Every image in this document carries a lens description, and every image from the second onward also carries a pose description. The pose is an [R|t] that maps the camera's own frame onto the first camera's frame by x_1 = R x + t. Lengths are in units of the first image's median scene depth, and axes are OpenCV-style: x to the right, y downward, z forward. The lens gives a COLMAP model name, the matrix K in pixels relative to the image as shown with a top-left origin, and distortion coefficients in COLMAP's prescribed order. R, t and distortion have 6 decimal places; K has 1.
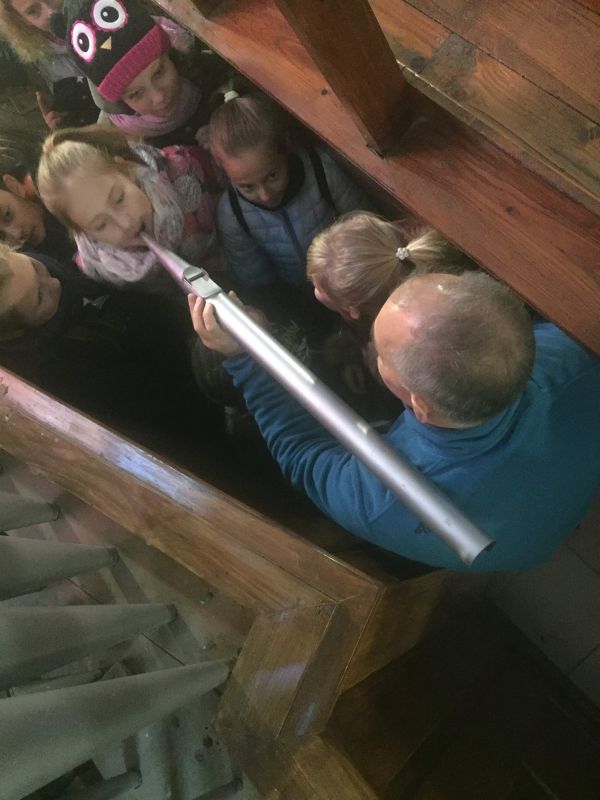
lens RADIAL K [[676.8, 0, 300.8], [0, 676.8, 398.4], [0, 0, 1]] dist [0.075664, -0.092320]
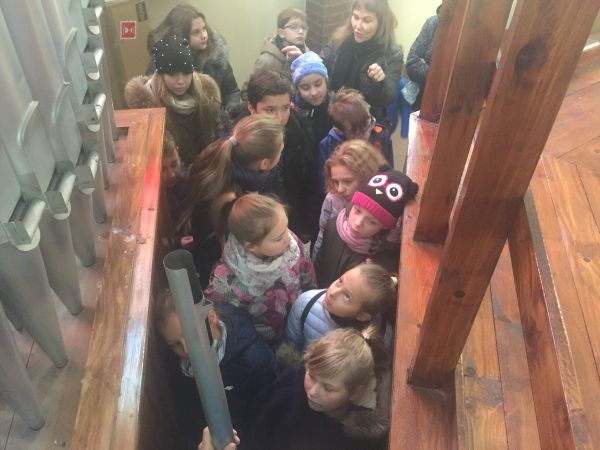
lens RADIAL K [[507.6, 0, 301.5], [0, 507.6, 224.0], [0, 0, 1]] dist [0.075664, -0.092320]
pose [[0.519182, 0.810675, -0.270660, 0.026784], [-0.846326, 0.443527, -0.294985, 0.007631], [-0.119091, 0.382217, 0.916366, -0.109334]]
